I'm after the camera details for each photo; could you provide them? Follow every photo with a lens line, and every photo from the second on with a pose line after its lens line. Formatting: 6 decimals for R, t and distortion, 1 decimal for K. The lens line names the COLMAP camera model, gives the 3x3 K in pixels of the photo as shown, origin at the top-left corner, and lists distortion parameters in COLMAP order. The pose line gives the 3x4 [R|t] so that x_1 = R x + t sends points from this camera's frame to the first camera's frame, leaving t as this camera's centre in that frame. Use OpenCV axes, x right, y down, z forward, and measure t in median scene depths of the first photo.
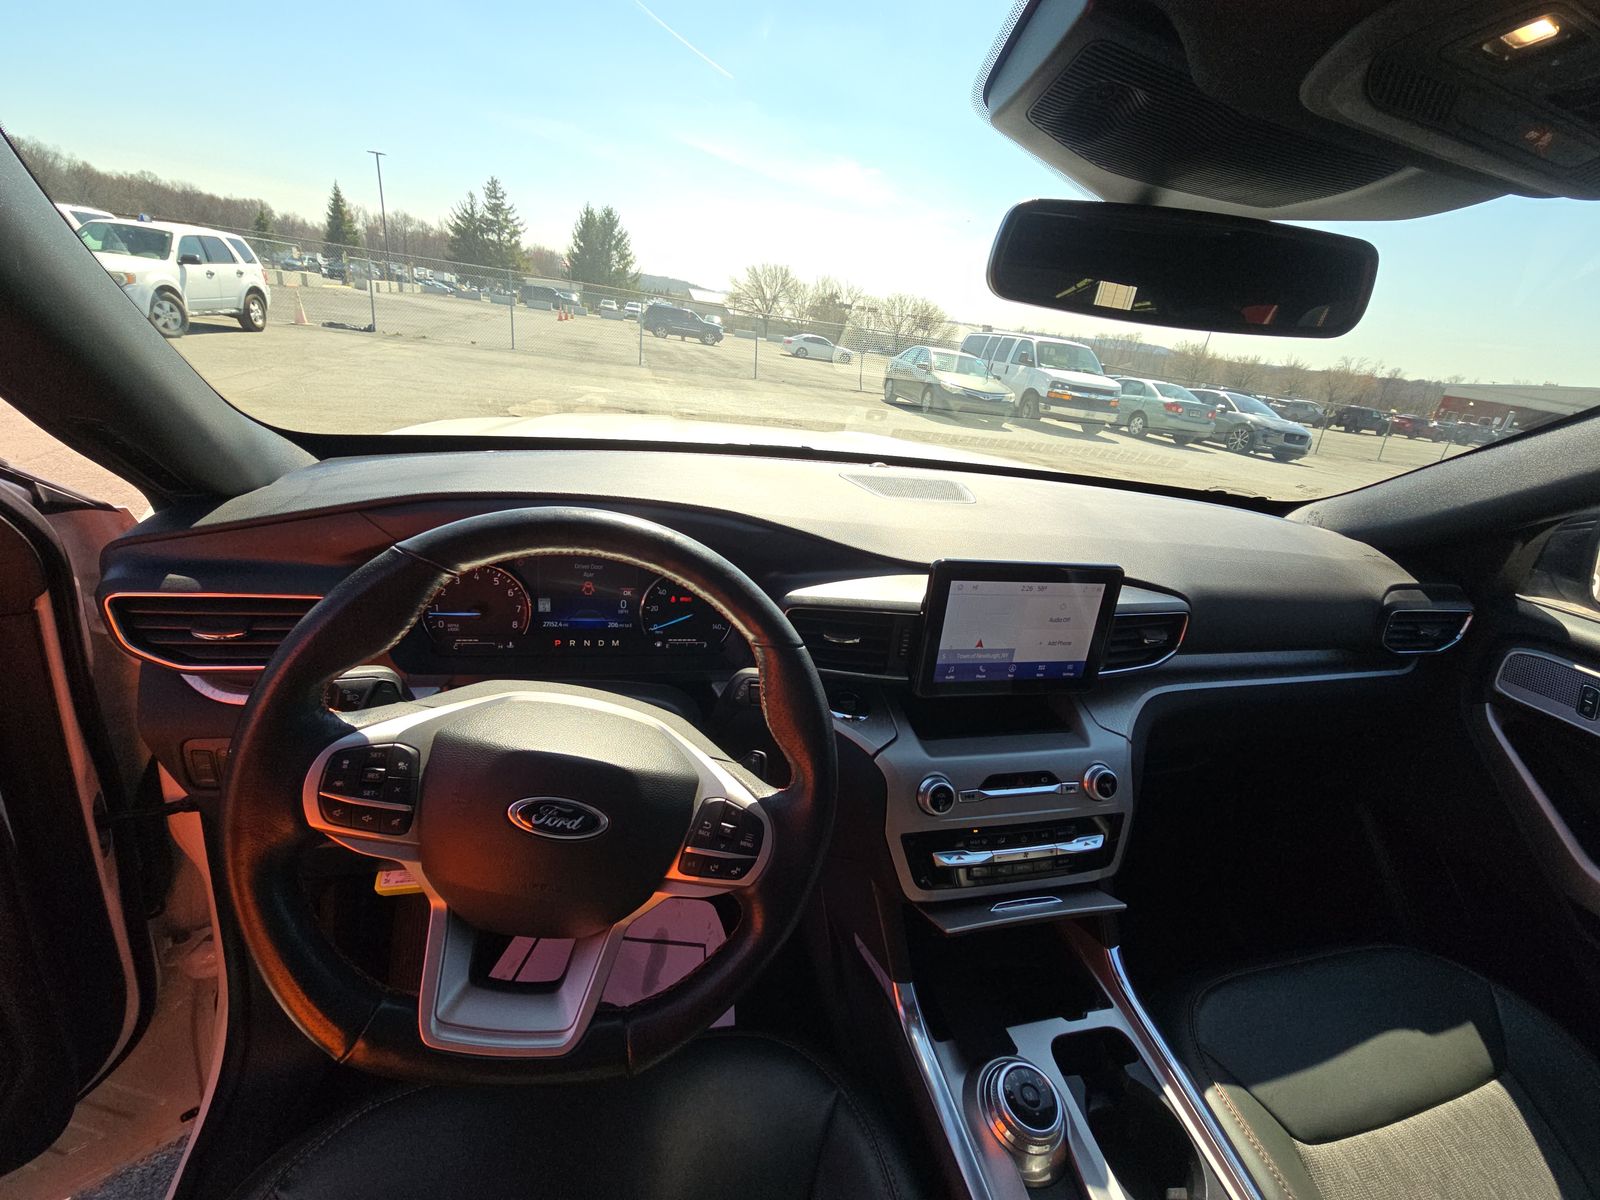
lens RADIAL K [[654.2, 0, 800.0], [0, 654.2, 600.0], [0, 0, 1]] dist [-0.000096, -0.000070]
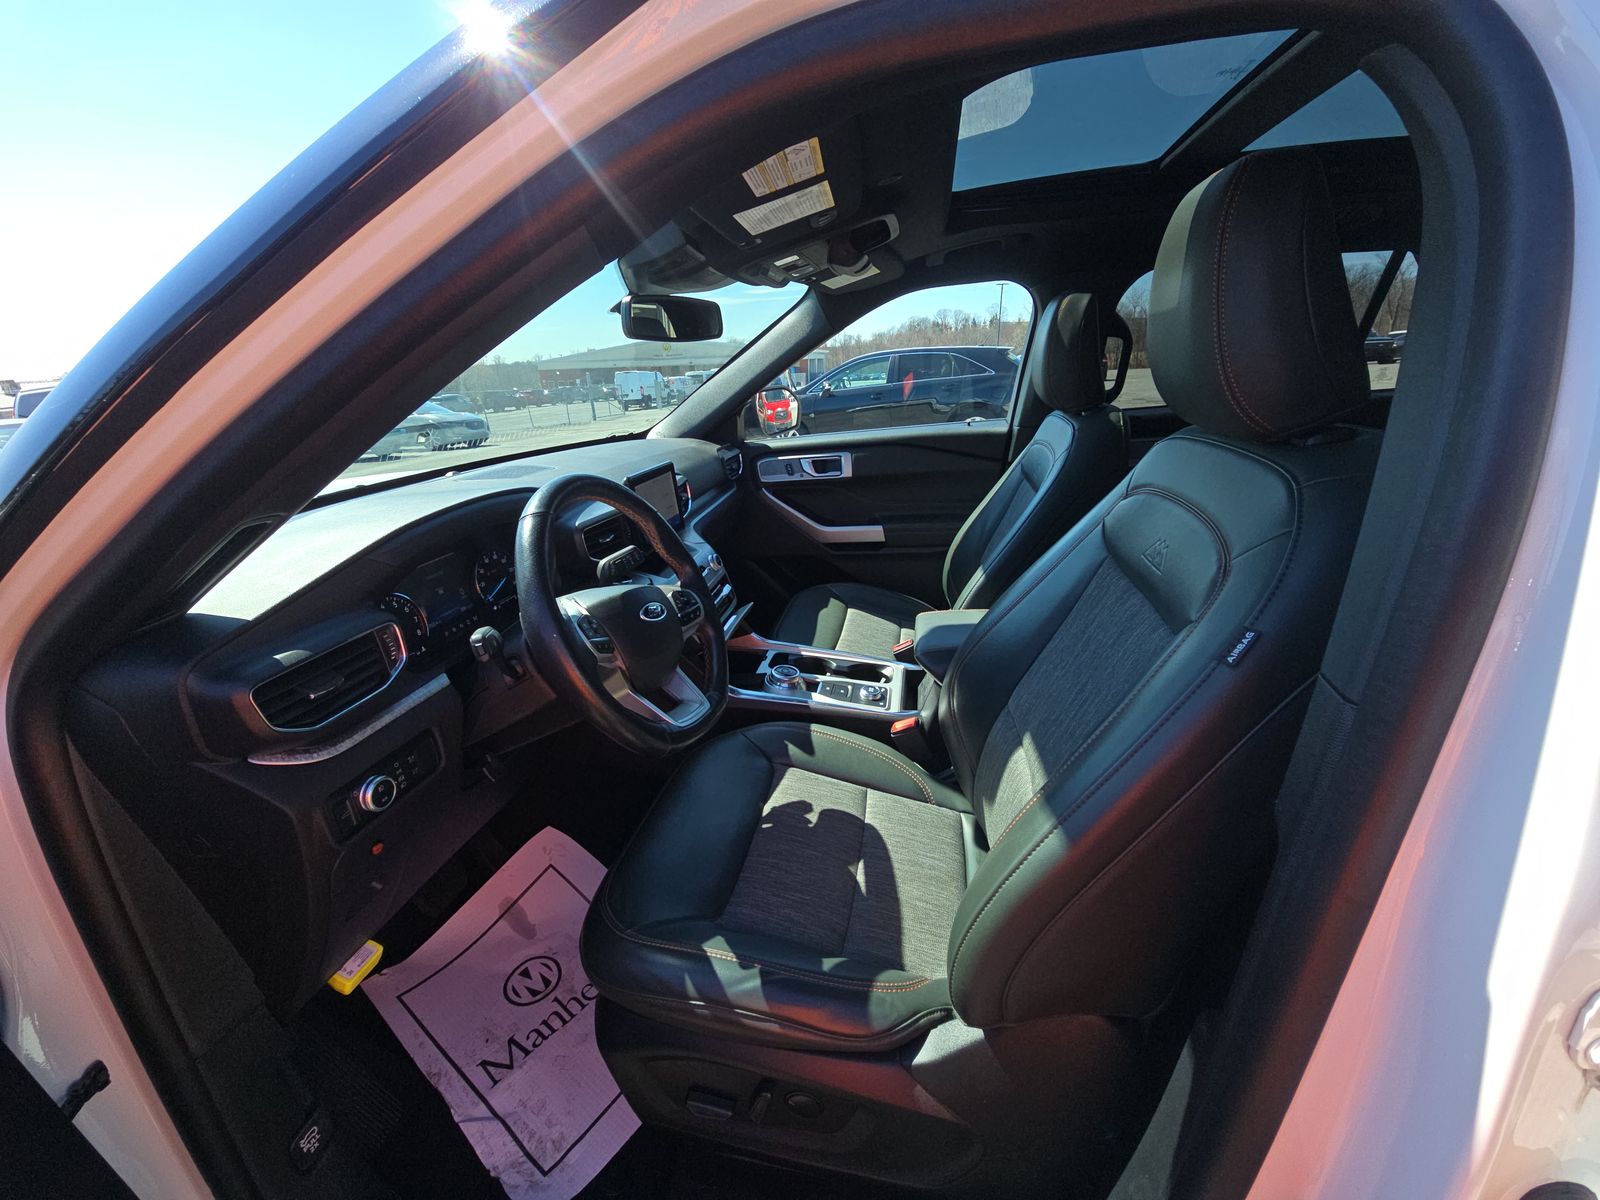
lens RADIAL K [[654.2, 0, 800.0], [0, 654.2, 600.0], [0, 0, 1]] dist [-0.000096, -0.000070]
pose [[0.413747, -0.438255, 0.797964, -0.677202], [0.448906, 0.860752, 0.239980, 0.006560], [-0.792021, 0.258920, 0.552868, -0.184602]]
